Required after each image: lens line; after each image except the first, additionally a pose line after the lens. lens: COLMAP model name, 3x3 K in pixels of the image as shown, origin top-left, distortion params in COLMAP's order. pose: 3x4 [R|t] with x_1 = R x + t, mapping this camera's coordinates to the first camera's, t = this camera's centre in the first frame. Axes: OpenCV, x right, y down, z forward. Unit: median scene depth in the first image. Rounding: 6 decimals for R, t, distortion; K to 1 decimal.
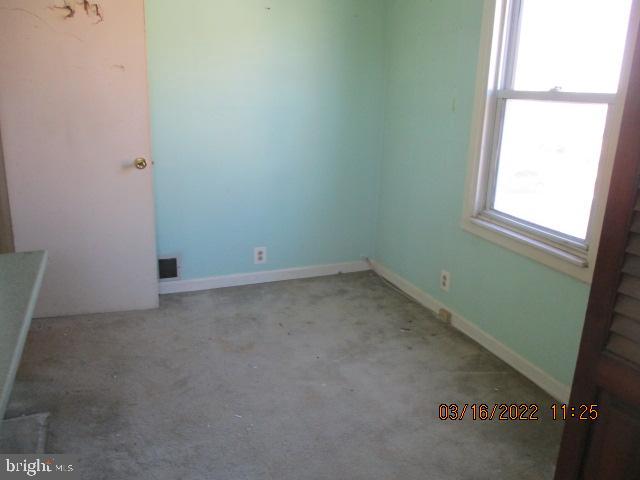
lens RADIAL K [[537.2, 0, 319.5], [0, 537.2, 240.7], [0, 0, 1]] dist [-0.017303, 0.000569]
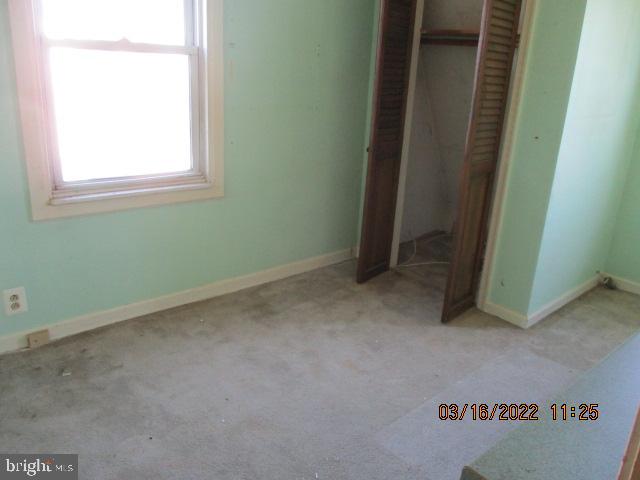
lens RADIAL K [[537.2, 0, 319.9], [0, 537.2, 238.8], [0, 0, 1]] dist [-0.017303, 0.000569]
pose [[-0.339566, -0.341745, 0.876302, -0.621300], [0.199484, 0.884299, 0.422164, -0.271081], [-0.919185, 0.318161, -0.232105, 0.908752]]
